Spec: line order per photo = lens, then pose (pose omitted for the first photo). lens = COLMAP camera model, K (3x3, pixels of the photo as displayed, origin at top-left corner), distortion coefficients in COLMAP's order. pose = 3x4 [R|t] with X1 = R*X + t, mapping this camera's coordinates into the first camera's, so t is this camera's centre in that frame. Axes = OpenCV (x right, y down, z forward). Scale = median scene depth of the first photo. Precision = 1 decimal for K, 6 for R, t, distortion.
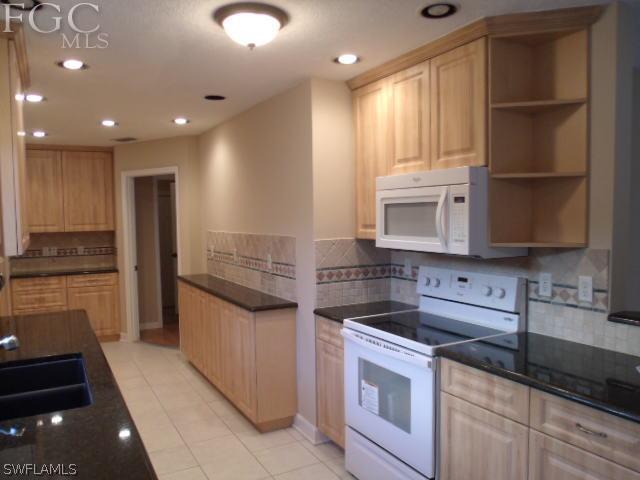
lens RADIAL K [[511.3, 0, 320.0], [0, 511.3, 240.0], [0, 0, 1]] dist [-0.028234, -0.000733]
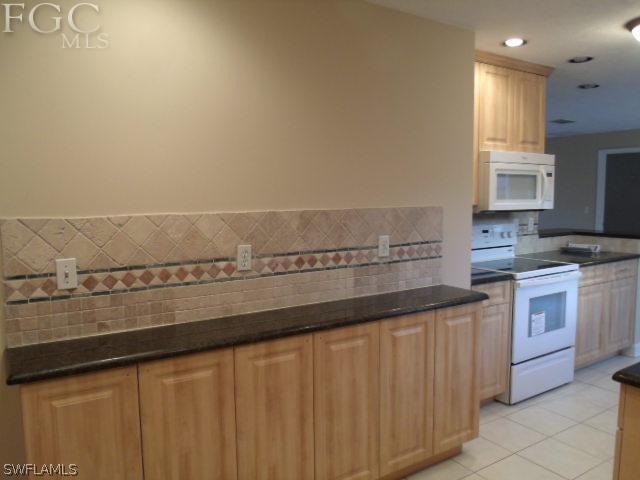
lens RADIAL K [[511.3, 0, 320.0], [0, 511.3, 240.0], [0, 0, 1]] dist [-0.028234, -0.000733]
pose [[-0.089419, -0.076172, 0.993077, -1.085606], [0.054128, 0.995226, 0.081211, -0.037443], [-0.994522, 0.061015, -0.084869, 1.599678]]
